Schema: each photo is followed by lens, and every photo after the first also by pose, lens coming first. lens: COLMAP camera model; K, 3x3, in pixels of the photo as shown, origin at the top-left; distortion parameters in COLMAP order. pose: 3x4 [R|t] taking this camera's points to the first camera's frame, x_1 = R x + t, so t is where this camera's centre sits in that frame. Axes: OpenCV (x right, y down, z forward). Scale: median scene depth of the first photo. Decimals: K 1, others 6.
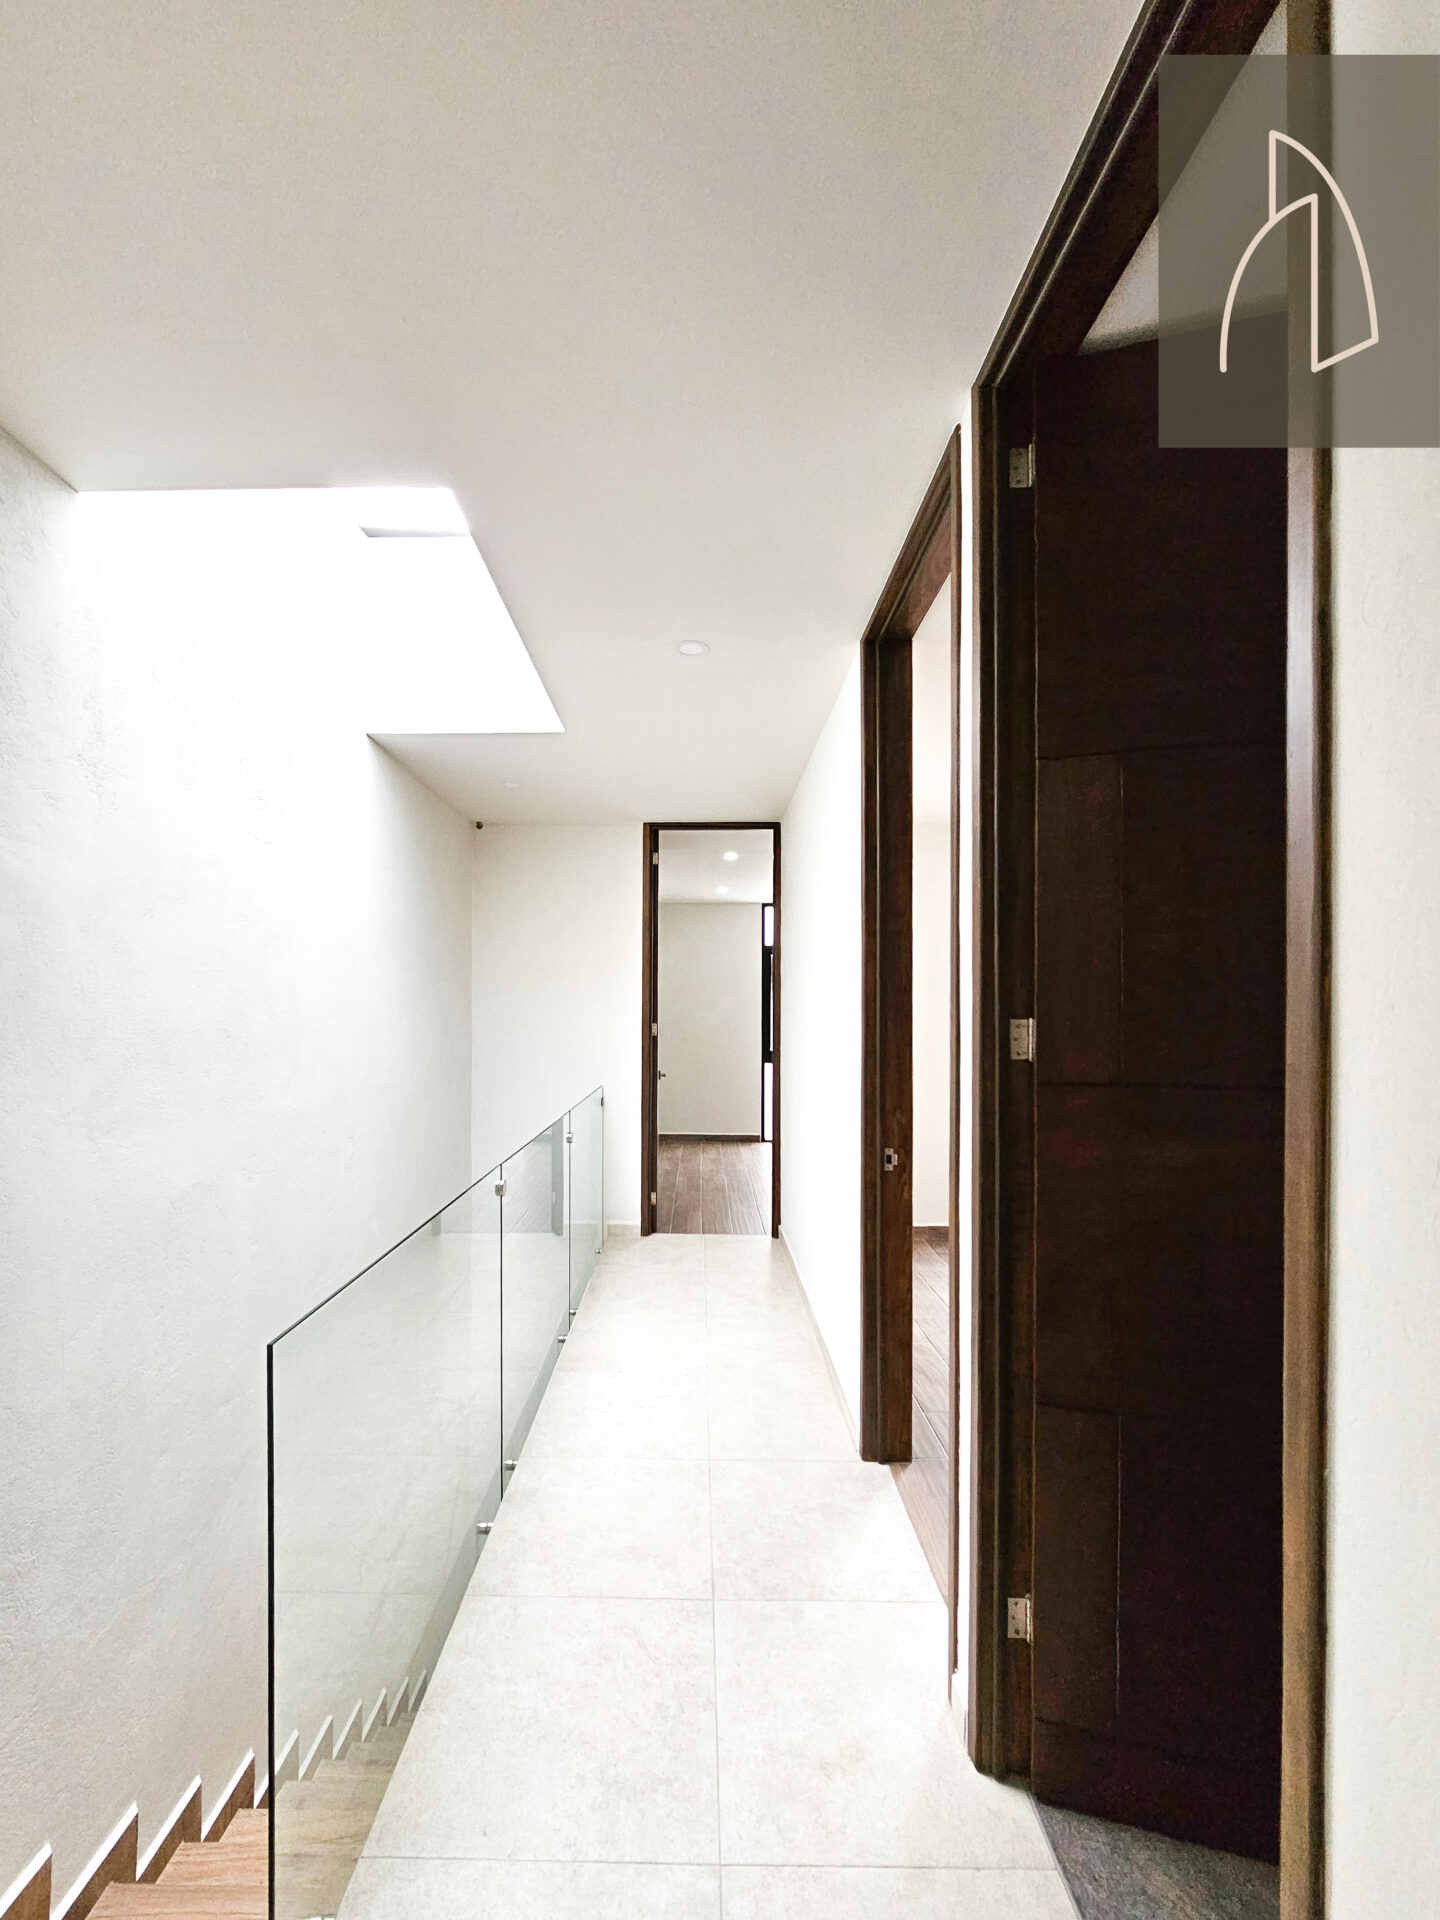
lens RADIAL K [[794.5, 0, 719.3], [0, 794.5, 967.0], [0, 0, 1]] dist [-0.003178, 0.000825]
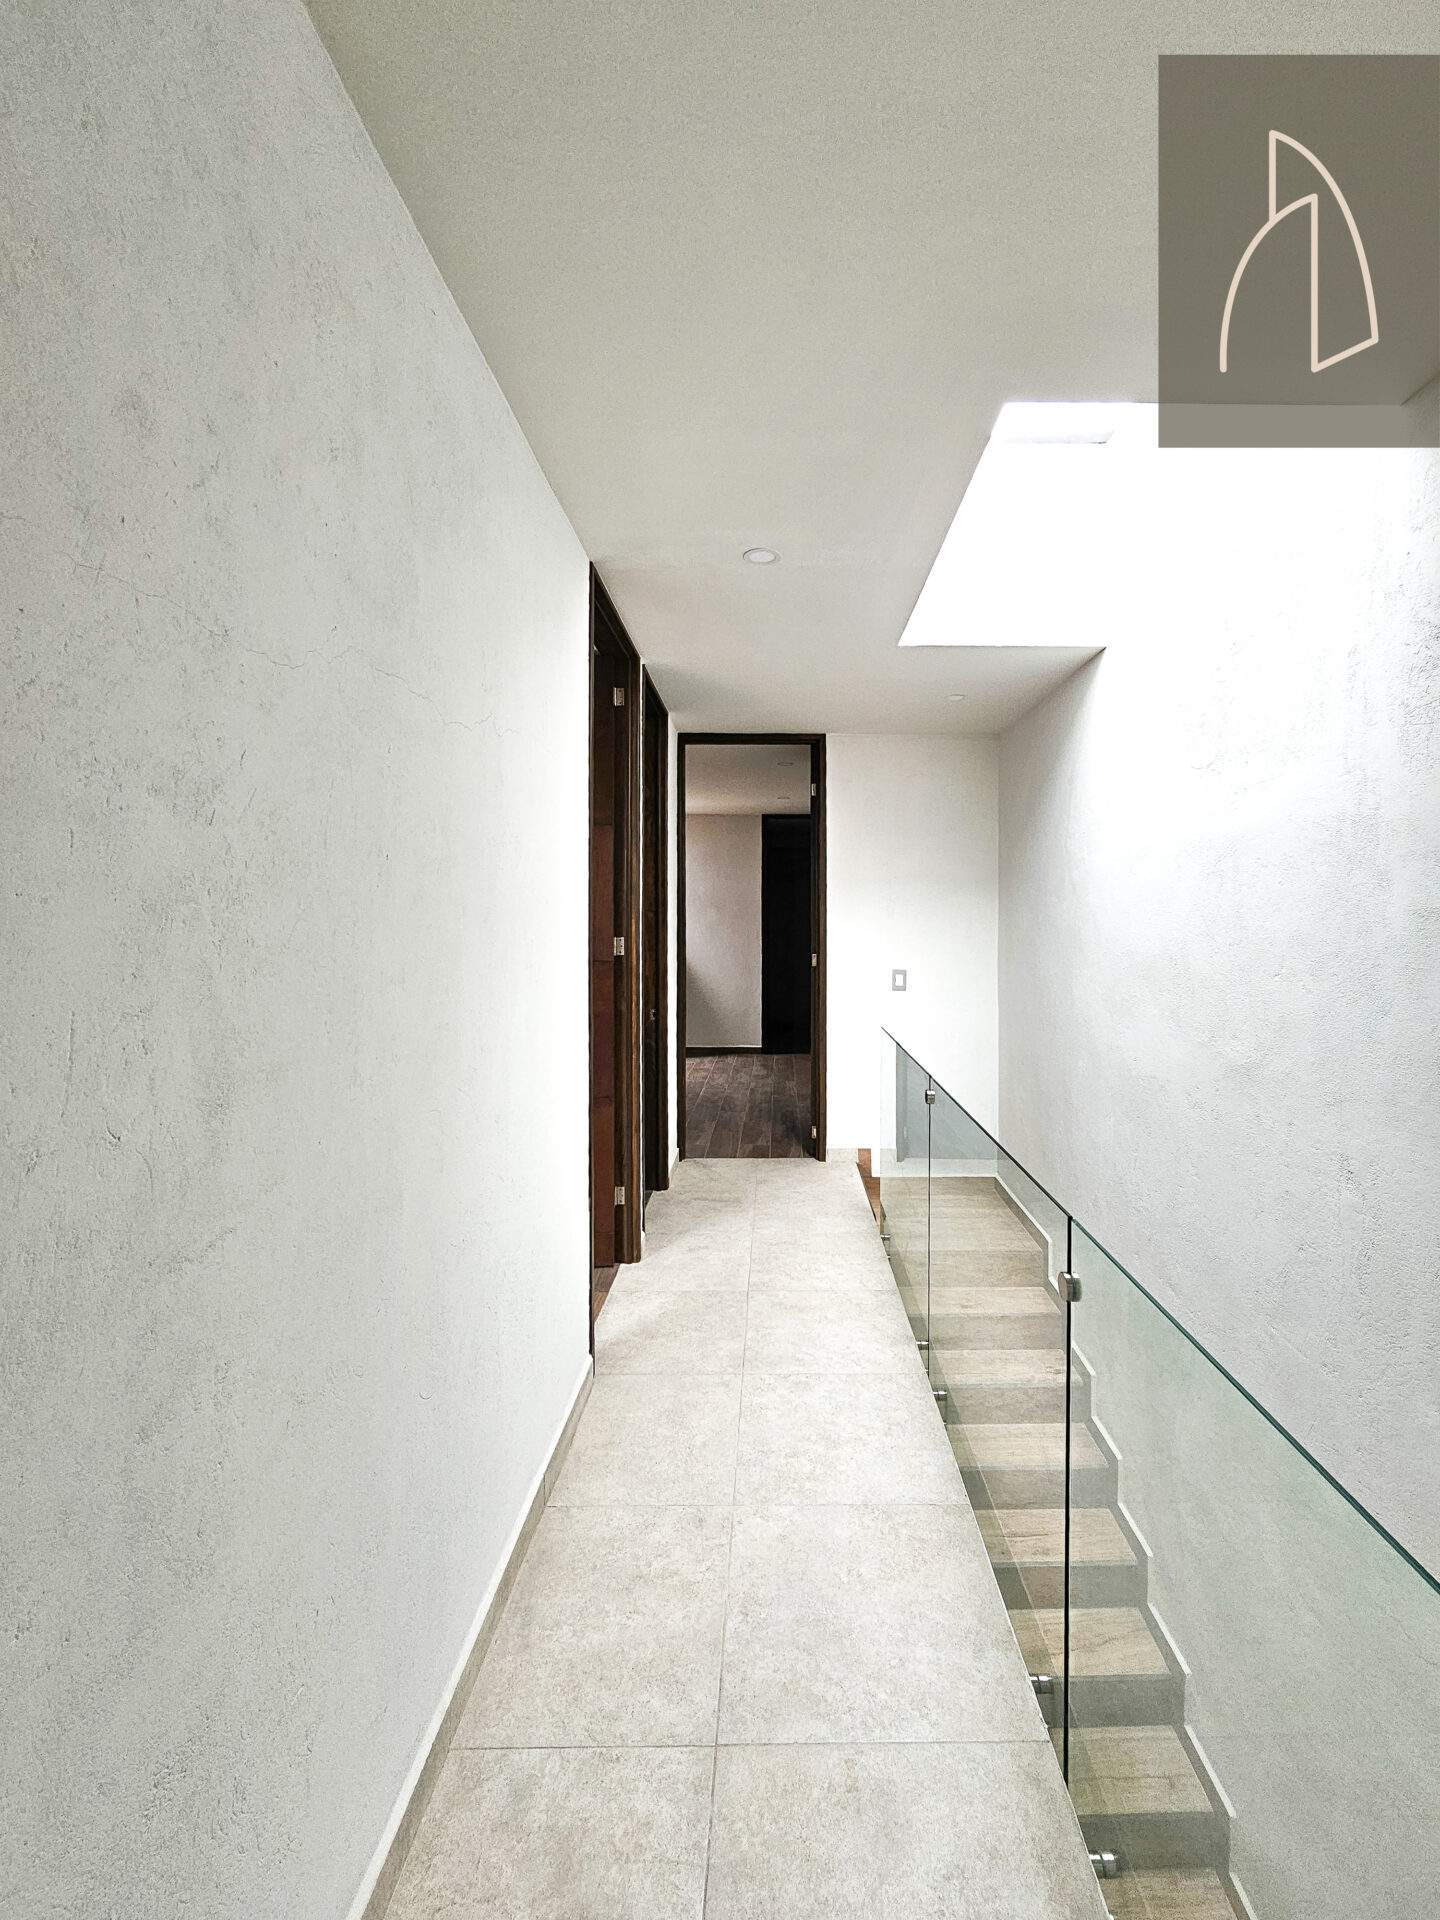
lens RADIAL K [[794.5, 0, 721.4], [0, 794.5, 957.7], [0, 0, 1]] dist [-0.003178, 0.000825]
pose [[-0.995657, -0.003870, 0.093020, -0.101018], [-0.003983, 0.999992, -0.001025, 0.100086], [-0.093015, -0.001391, -0.995664, 2.604751]]
